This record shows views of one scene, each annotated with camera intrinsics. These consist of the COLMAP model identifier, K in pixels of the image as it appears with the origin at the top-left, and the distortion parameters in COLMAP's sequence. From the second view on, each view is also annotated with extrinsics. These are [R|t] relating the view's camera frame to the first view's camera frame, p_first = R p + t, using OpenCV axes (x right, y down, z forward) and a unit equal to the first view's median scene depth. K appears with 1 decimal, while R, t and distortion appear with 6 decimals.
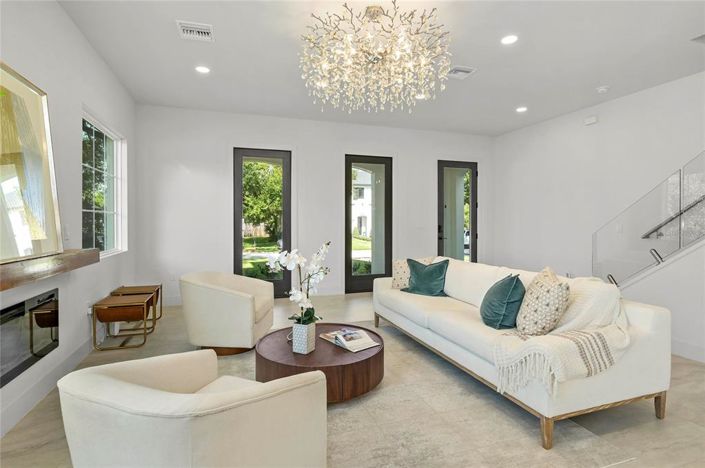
lens RADIAL K [[359.1, 0, 353.0], [0, 359.1, 229.6], [0, 0, 1]] dist [-0.002968, -0.000314]
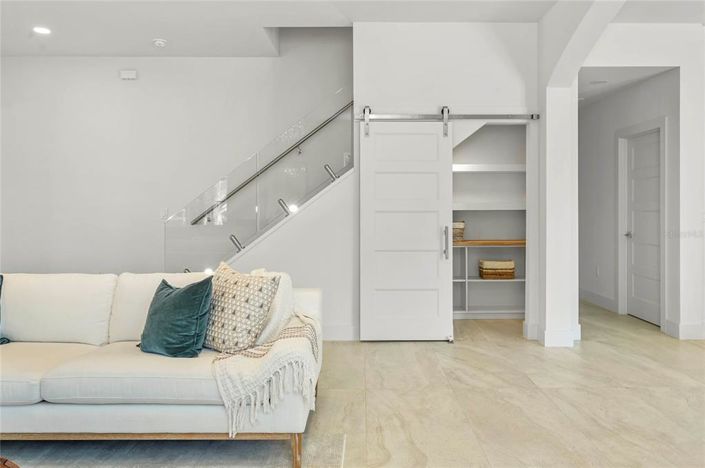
lens RADIAL K [[521.8, 0, 361.1], [0, 521.8, 200.0], [0, 0, 1]] dist [0.003644, -0.001423]
pose [[0.313977, 0.011343, 0.949363, -0.463739], [0.017707, 0.999685, -0.017800, -0.009370], [-0.949265, 0.022399, 0.313677, 0.340595]]
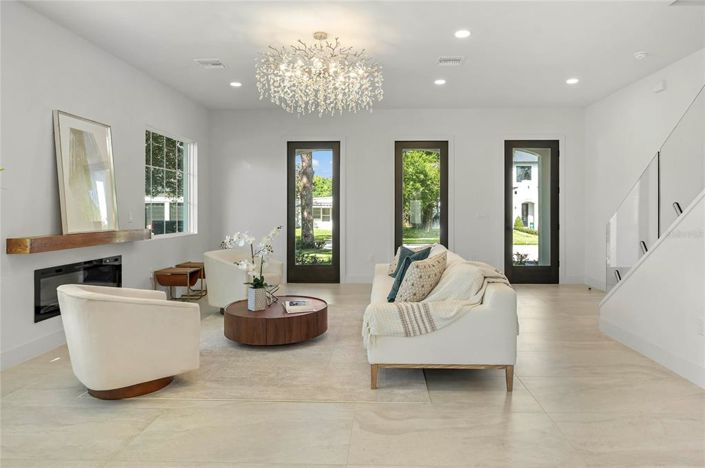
lens RADIAL K [[424.8, 0, 355.7], [0, 424.8, 218.9], [0, 0, 1]] dist [-0.008182, -0.001078]
pose [[0.936881, 0.007758, -0.349563, 0.767079], [-0.007776, 0.999969, 0.001352, 0.005116], [0.349562, 0.001452, 0.936912, -0.328095]]
